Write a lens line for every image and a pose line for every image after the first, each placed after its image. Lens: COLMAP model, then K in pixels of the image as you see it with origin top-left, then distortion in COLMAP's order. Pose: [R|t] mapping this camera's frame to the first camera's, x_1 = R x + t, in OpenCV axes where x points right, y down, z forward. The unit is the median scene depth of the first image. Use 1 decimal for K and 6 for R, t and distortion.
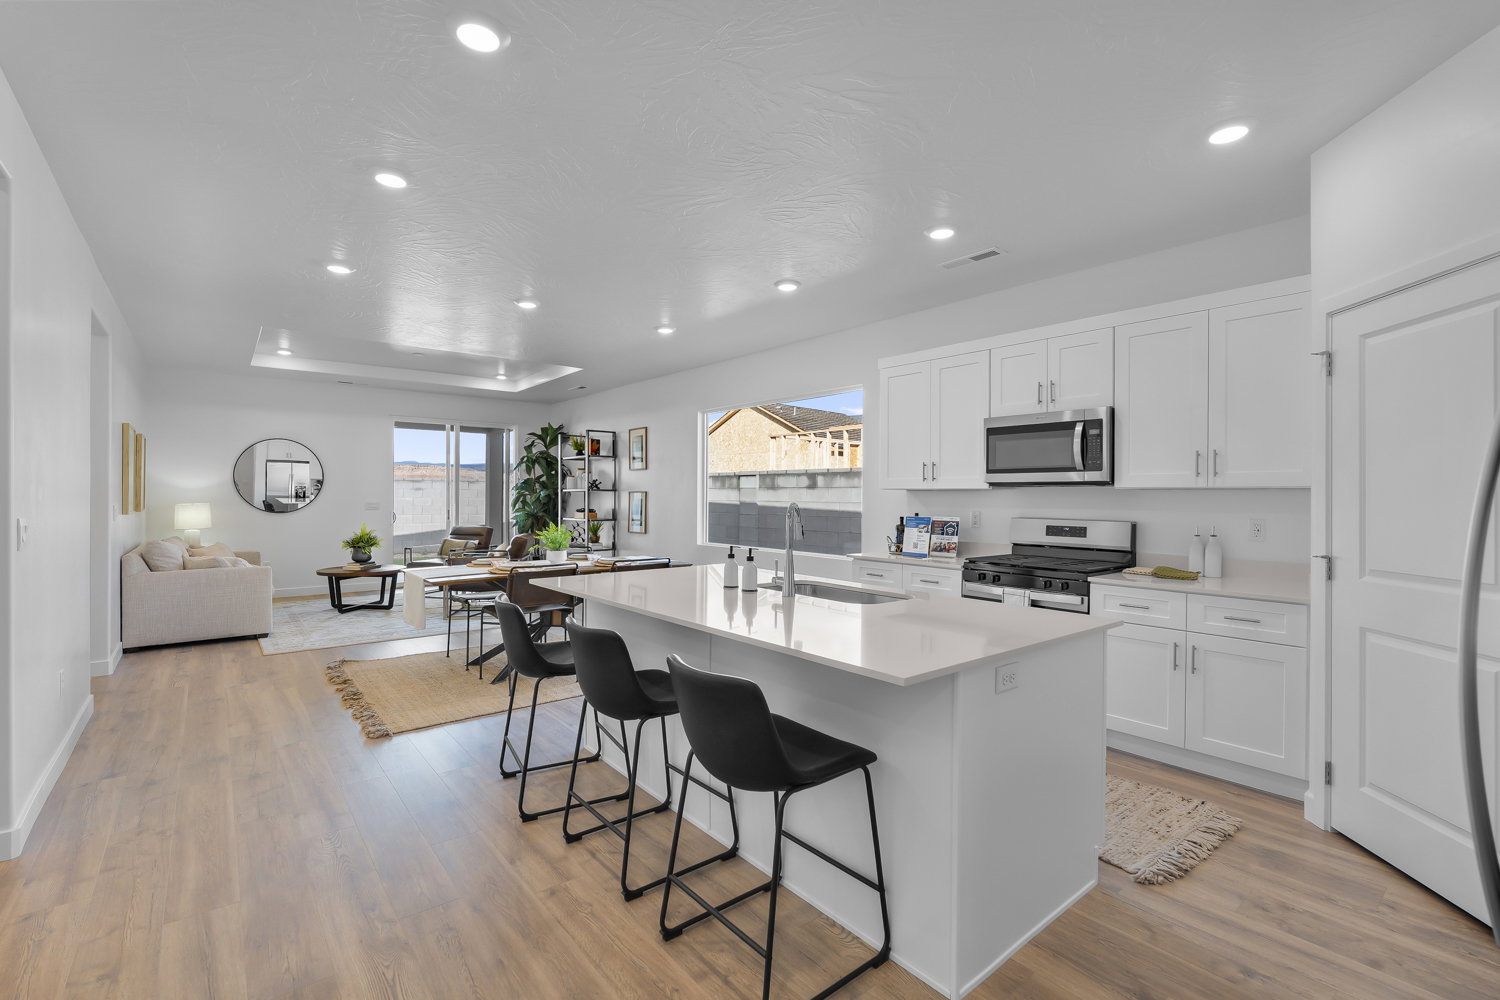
lens RADIAL K [[659.4, 0, 740.1], [0, 659.4, 496.6], [0, 0, 1]] dist [-0.000783, 0.000383]
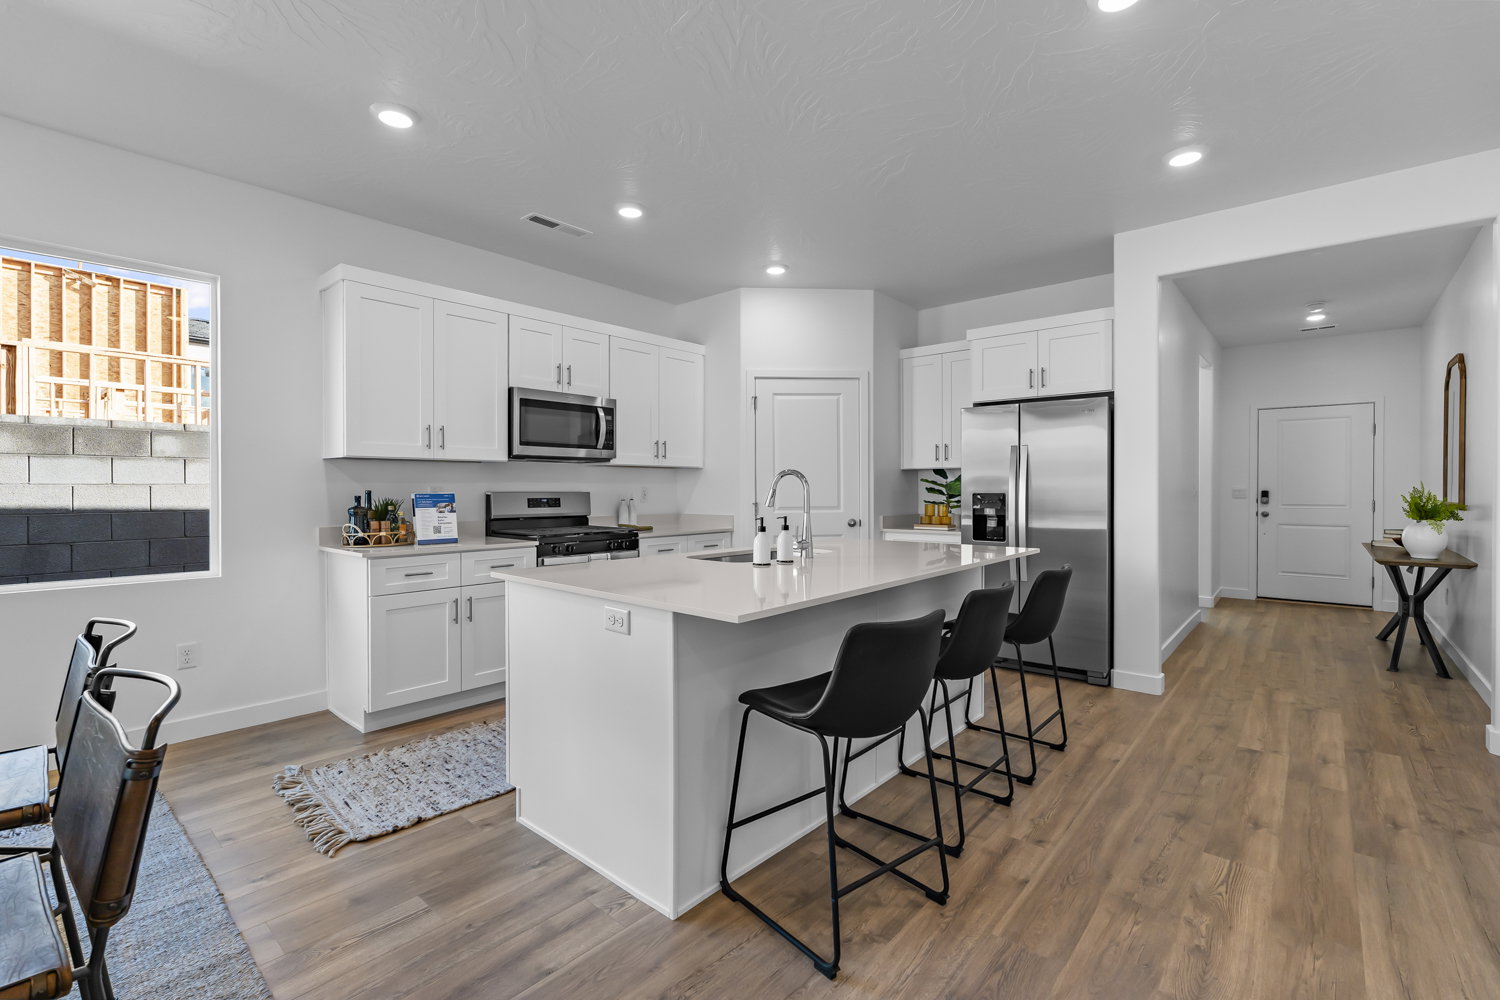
lens RADIAL K [[659.4, 0, 750.3], [0, 659.4, 495.2], [0, 0, 1]] dist [-0.000783, 0.000383]
pose [[-0.176183, -0.016422, 0.984220, -0.730967], [-0.000225, 0.999861, 0.016642, 0.025366], [-0.984357, 0.002711, -0.176163, 0.981724]]
